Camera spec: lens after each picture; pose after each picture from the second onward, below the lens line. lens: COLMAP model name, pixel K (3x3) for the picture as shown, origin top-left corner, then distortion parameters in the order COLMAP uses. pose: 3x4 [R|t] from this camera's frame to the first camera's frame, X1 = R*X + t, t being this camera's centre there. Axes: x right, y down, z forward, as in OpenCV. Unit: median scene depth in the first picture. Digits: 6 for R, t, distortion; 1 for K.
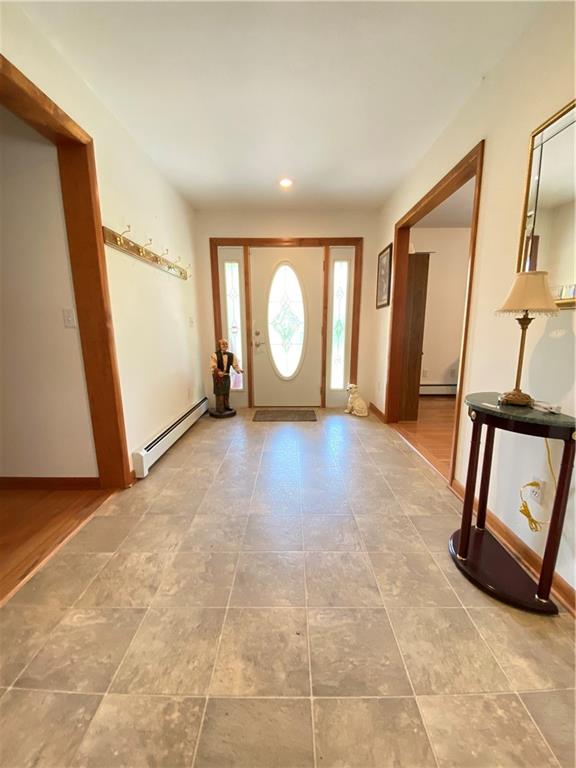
lens RADIAL K [[315.7, 0, 288.1], [0, 315.7, 383.4], [0, 0, 1]] dist [-0.001715, -0.000273]
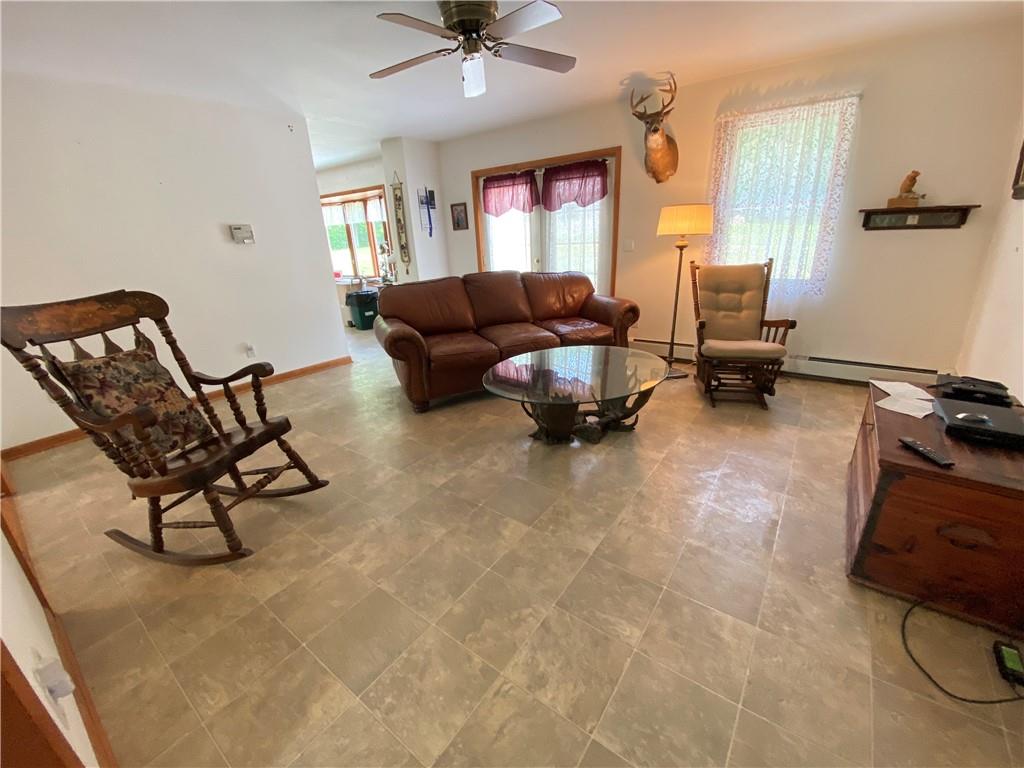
lens RADIAL K [[421.0, 0, 512.3], [0, 421.0, 385.9], [0, 0, 1]] dist [-0.001715, -0.000273]
pose [[-0.806994, -0.160213, 0.568413, -0.877236], [0.162315, 0.865257, 0.474325, -0.421597], [-0.567816, 0.475040, -0.672252, 1.486124]]
